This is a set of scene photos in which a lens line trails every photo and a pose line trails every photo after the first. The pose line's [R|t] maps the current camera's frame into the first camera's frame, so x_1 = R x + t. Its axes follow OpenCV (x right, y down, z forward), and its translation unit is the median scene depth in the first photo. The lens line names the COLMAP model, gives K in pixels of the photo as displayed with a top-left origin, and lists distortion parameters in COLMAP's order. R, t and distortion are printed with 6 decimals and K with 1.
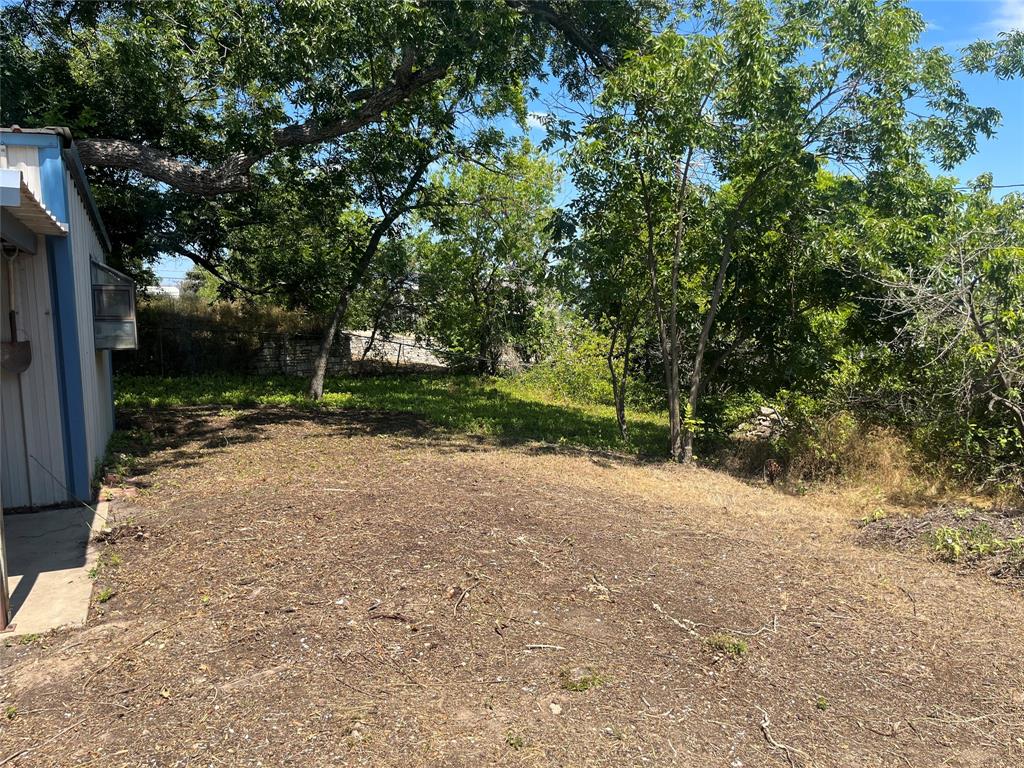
lens RADIAL K [[774.5, 0, 515.3], [0, 774.5, 381.7], [0, 0, 1]] dist [0.052791, -0.075800]
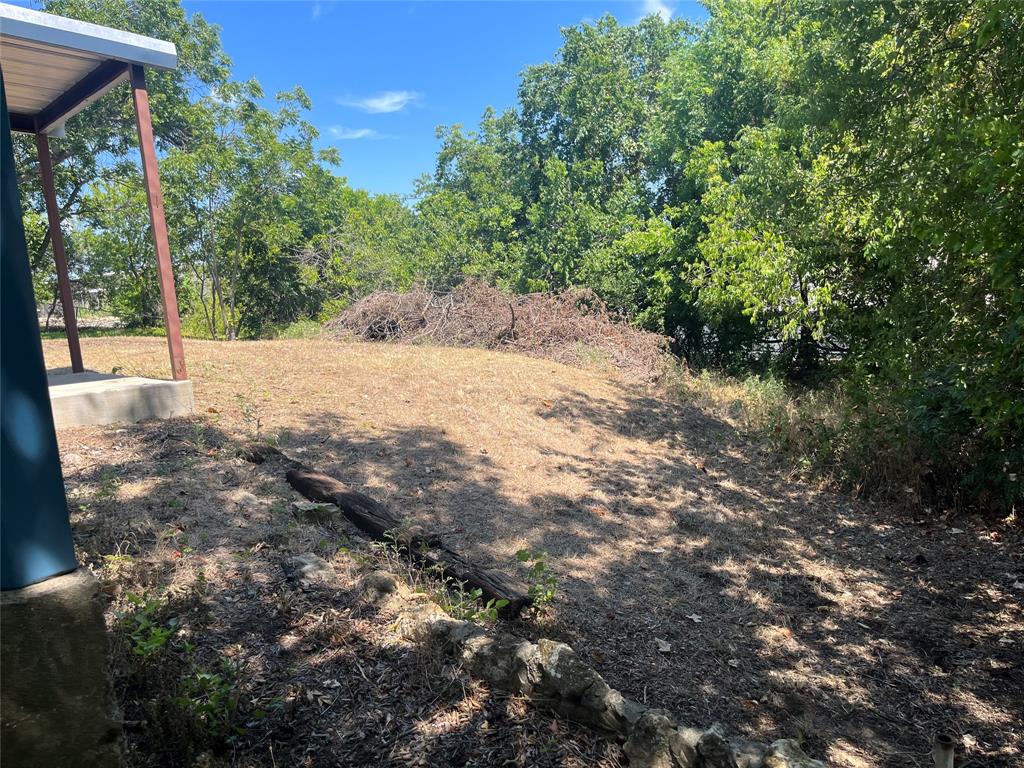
lens RADIAL K [[774.5, 0, 509.9], [0, 774.5, 381.3], [0, 0, 1]] dist [0.052791, -0.075800]
pose [[0.939828, -0.097418, 0.327464, 0.066602], [0.090134, 0.995228, 0.037385, 0.060197], [-0.329543, -0.005620, 0.944124, -0.355142]]
